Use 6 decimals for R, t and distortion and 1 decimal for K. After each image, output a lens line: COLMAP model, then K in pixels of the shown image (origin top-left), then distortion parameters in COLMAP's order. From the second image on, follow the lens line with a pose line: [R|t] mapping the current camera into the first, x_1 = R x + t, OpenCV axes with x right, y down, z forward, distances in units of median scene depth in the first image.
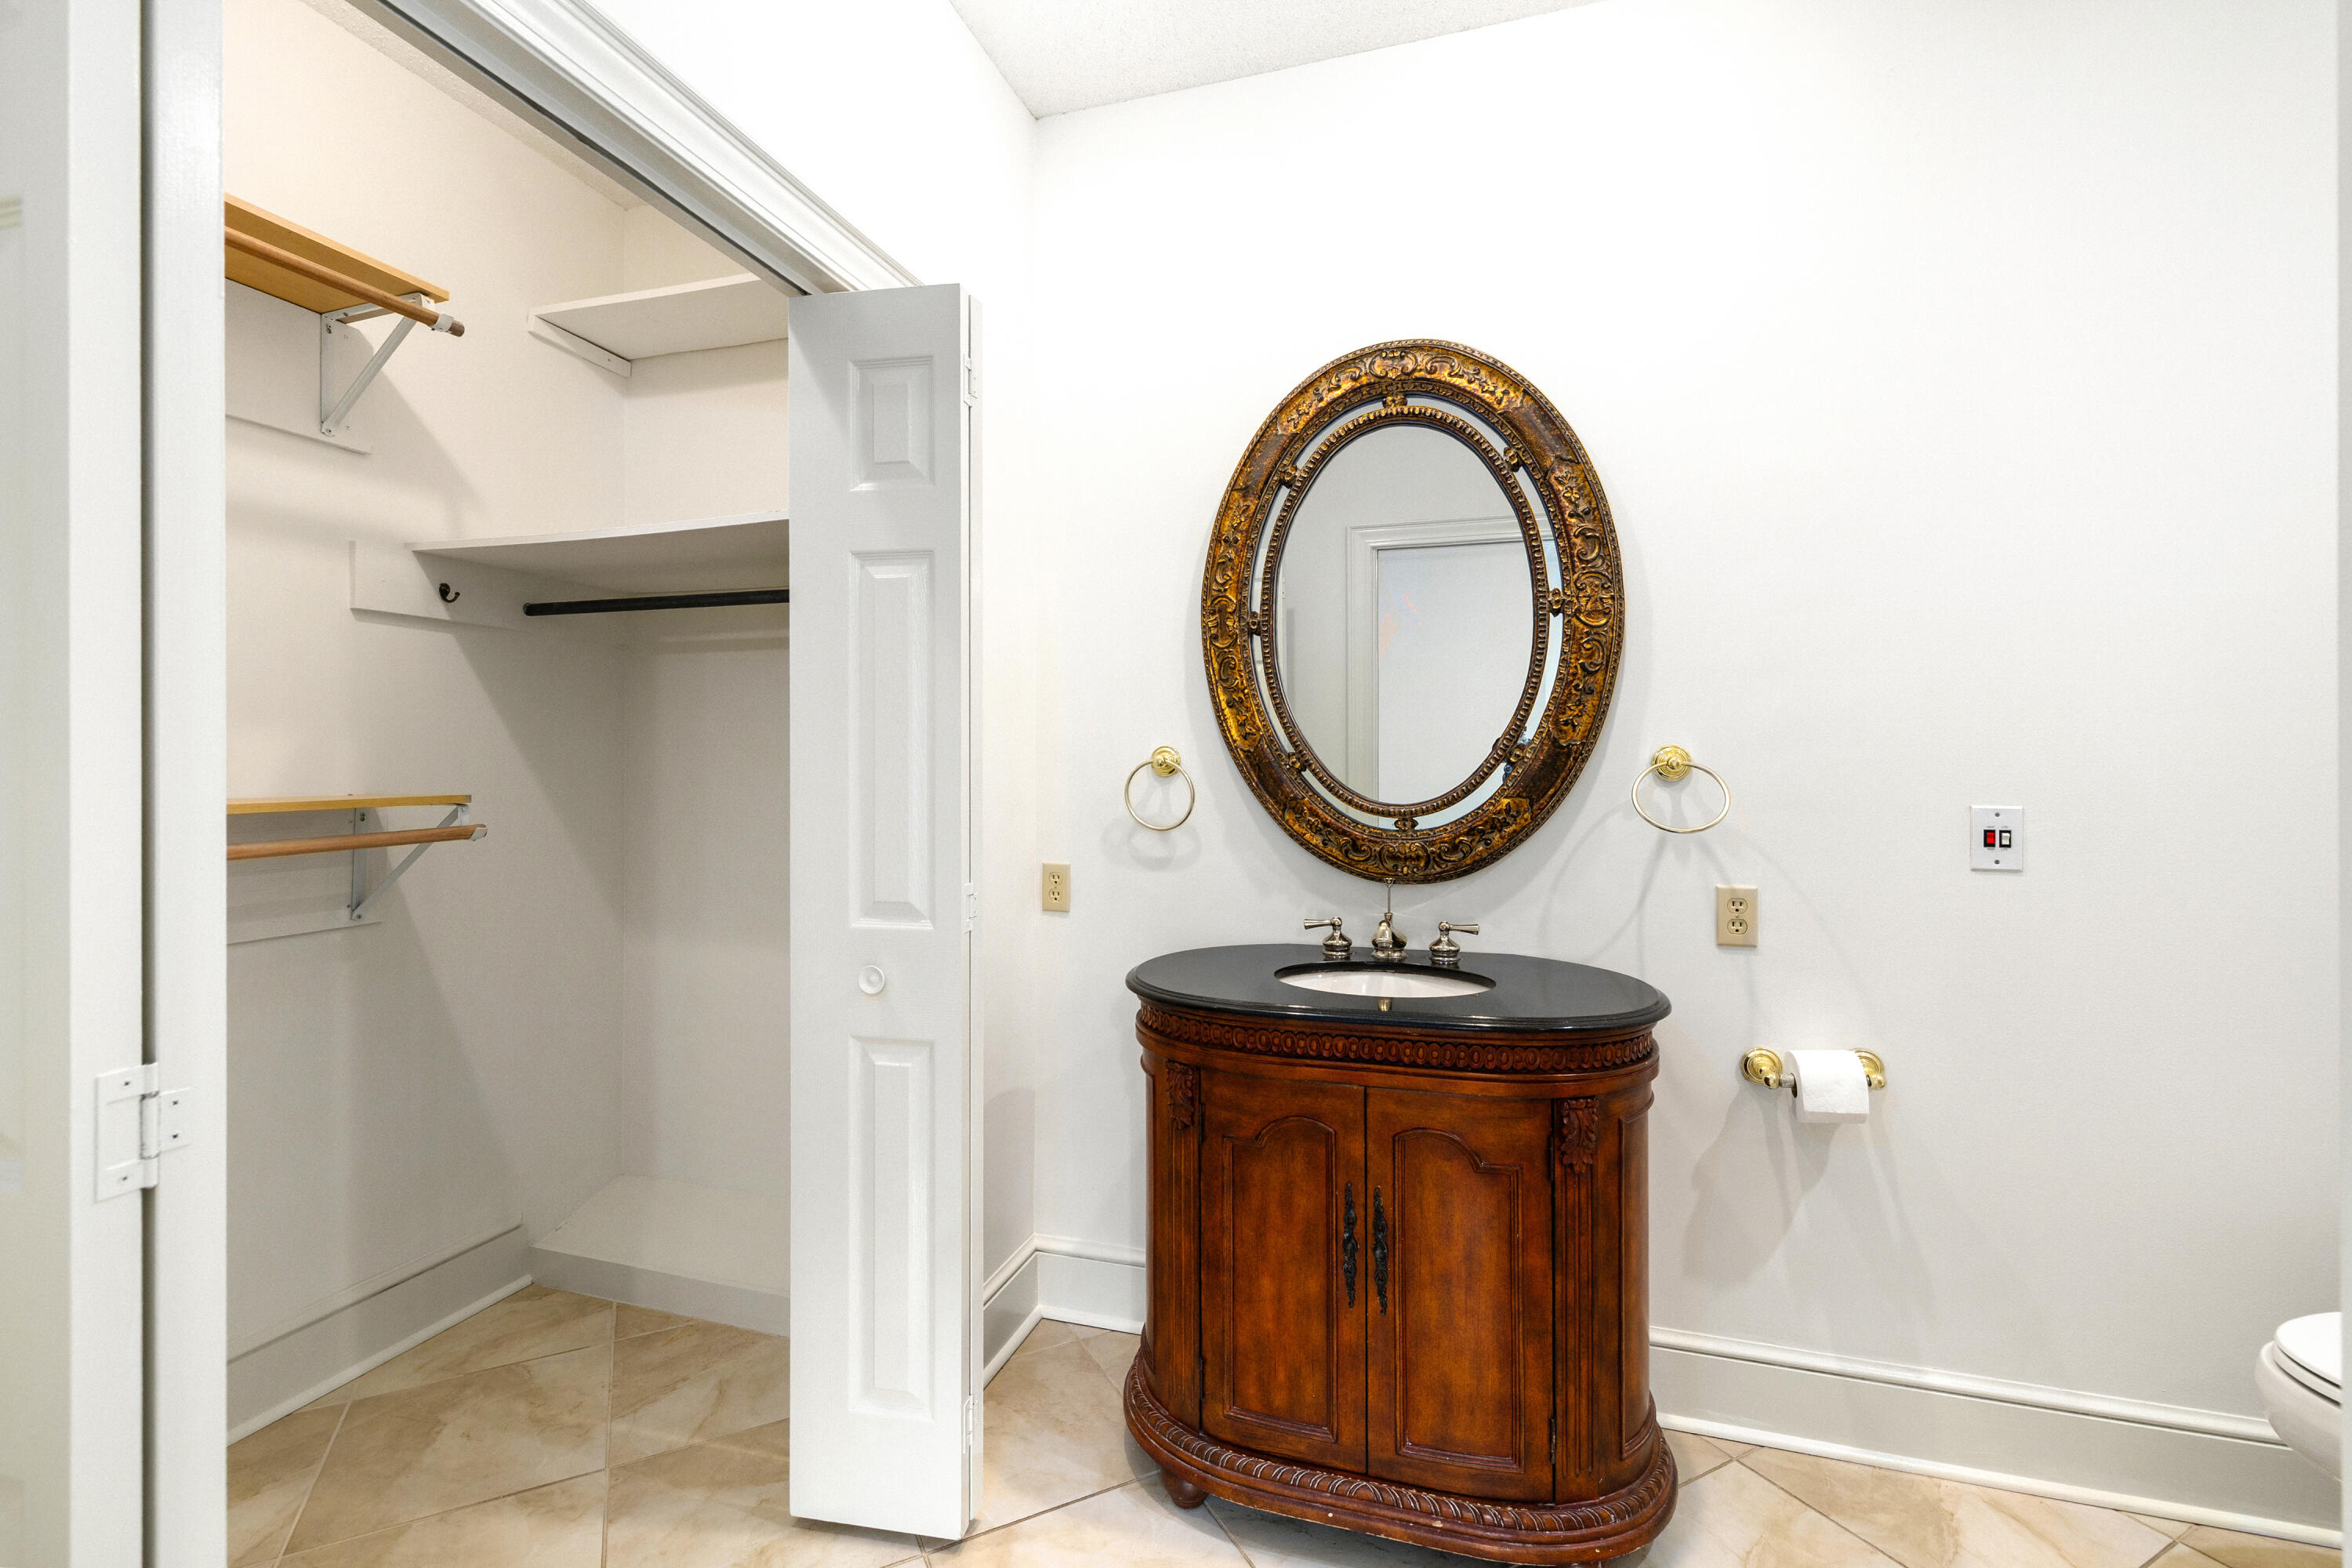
lens RADIAL K [[998.6, 0, 1176.0], [0, 998.6, 784.0], [0, 0, 1]] dist [-0.002162, -0.000411]
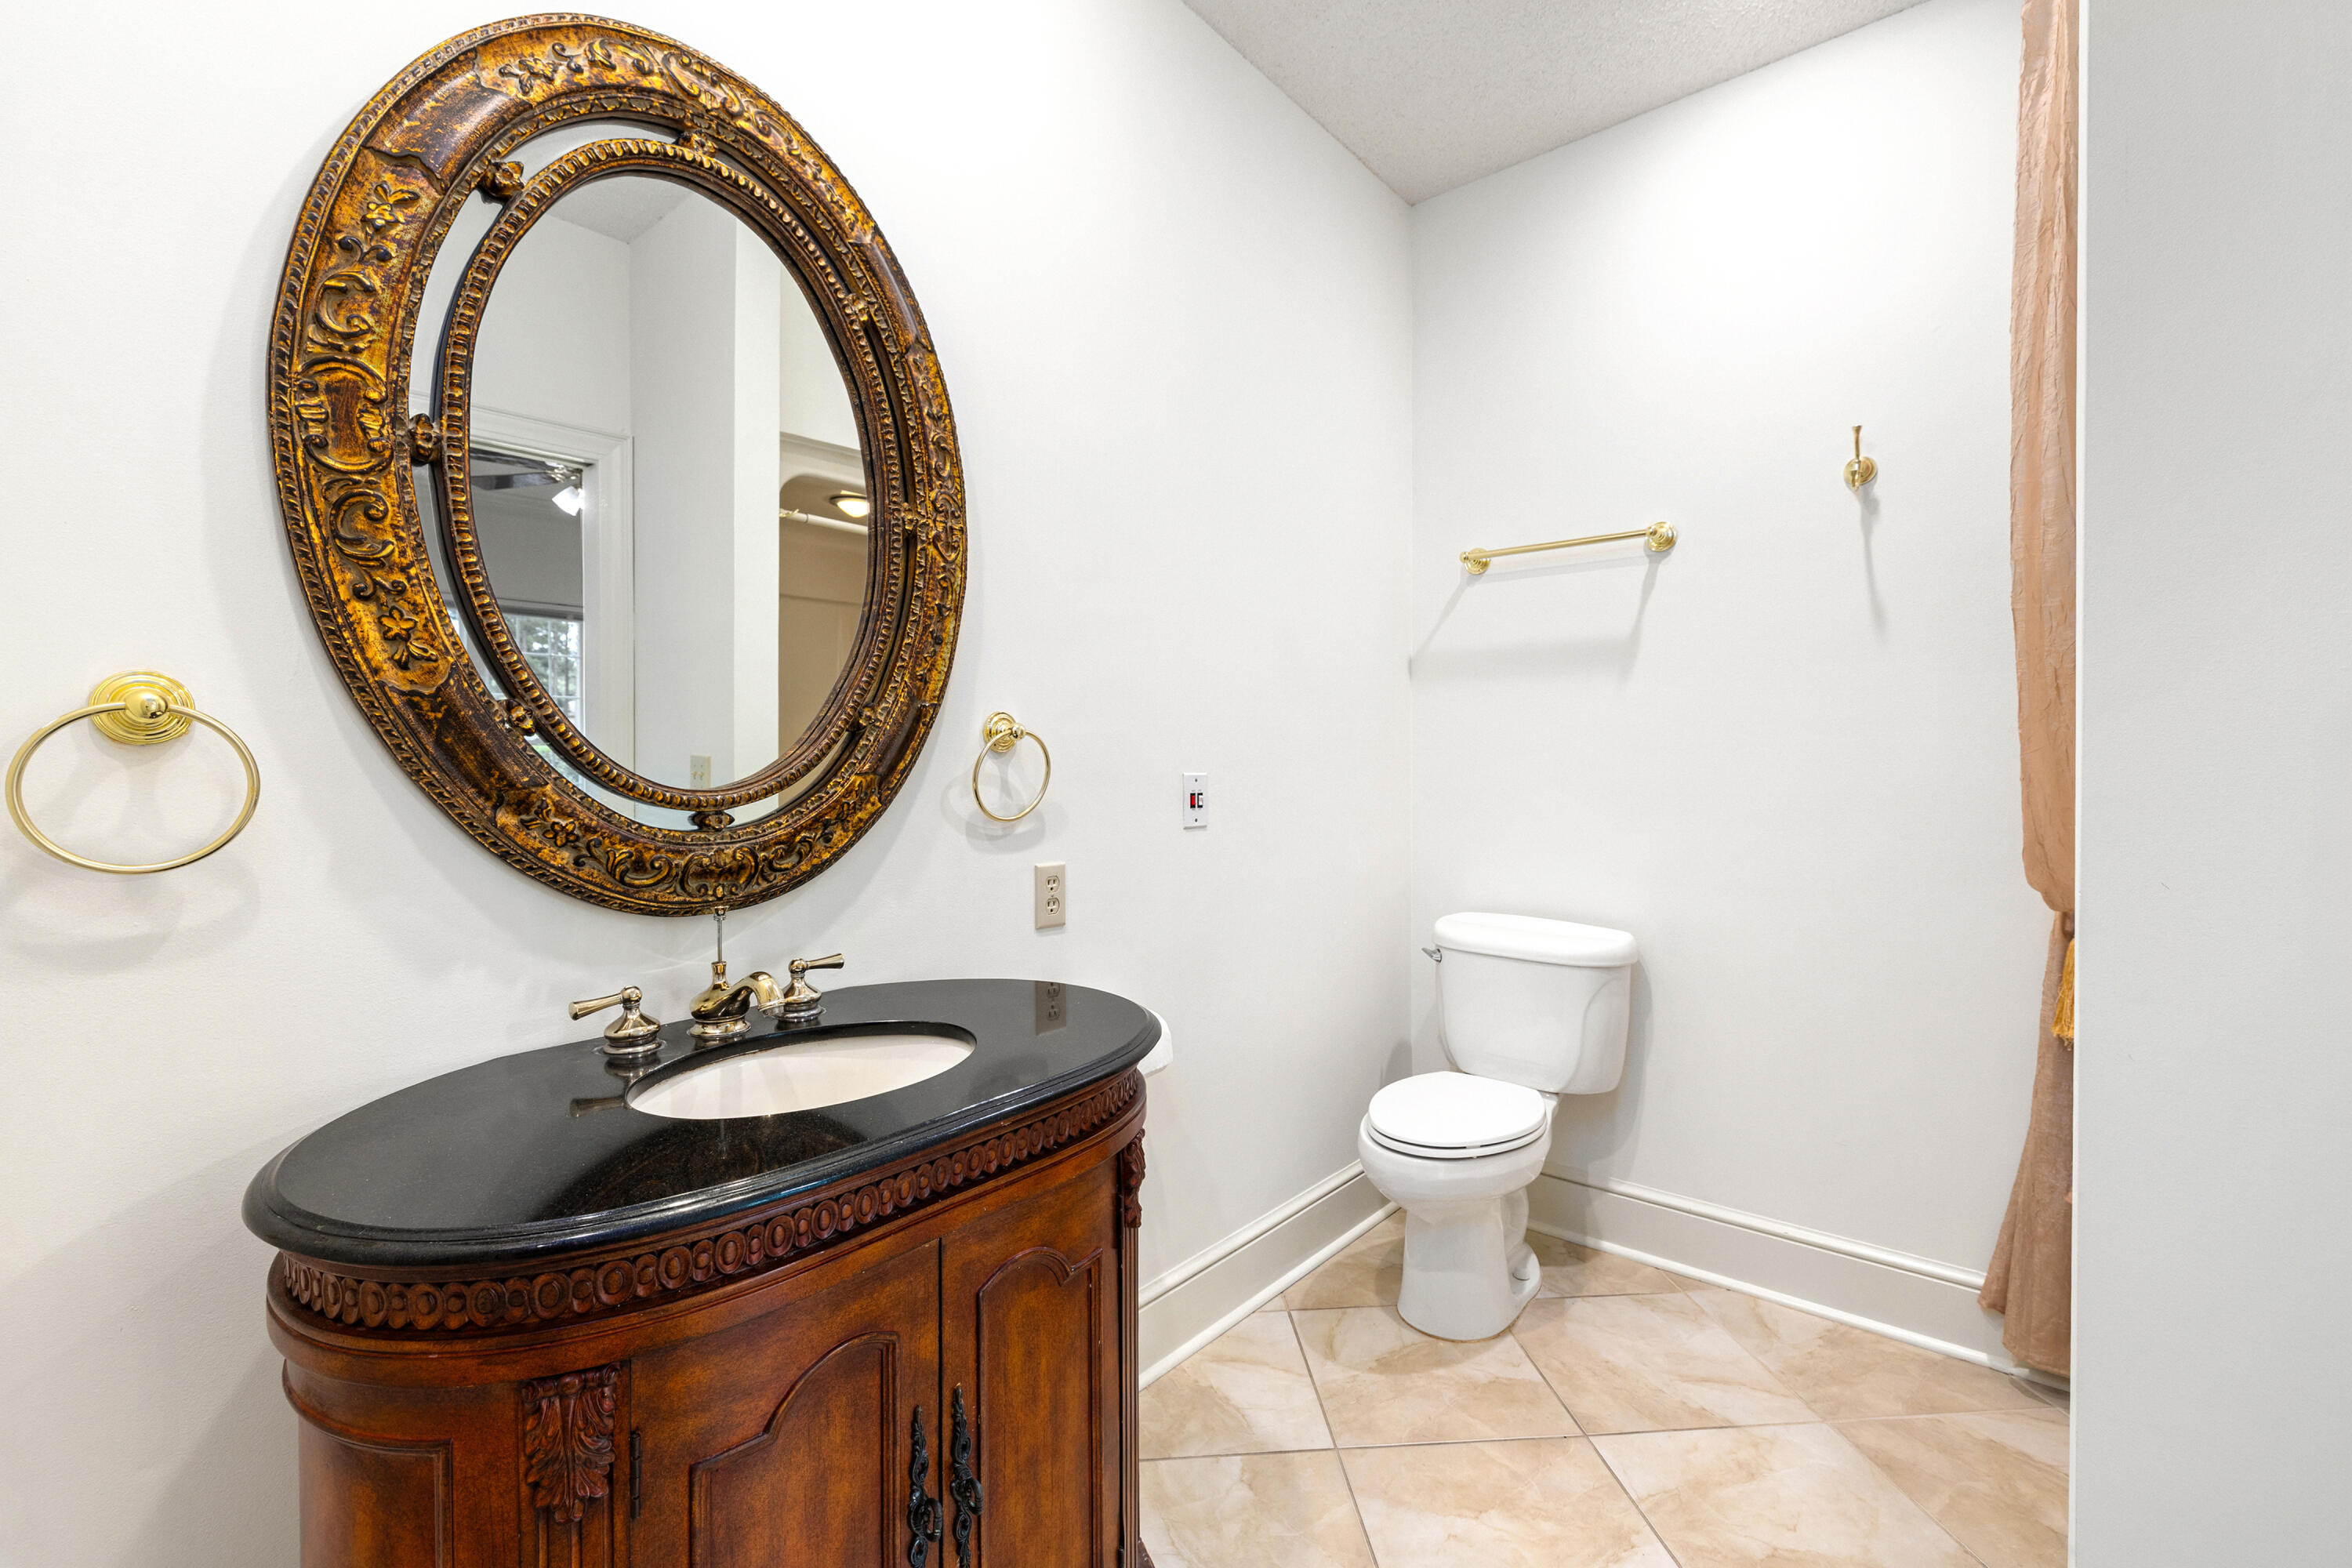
lens RADIAL K [[998.6, 0, 1176.0], [0, 998.6, 784.0], [0, 0, 1]] dist [-0.002162, -0.000411]
pose [[0.413052, -0.023605, 0.910402, -0.233624], [0.022629, 0.999621, 0.015651, 0.013869], [-0.910426, 0.014136, 0.413429, 0.468607]]
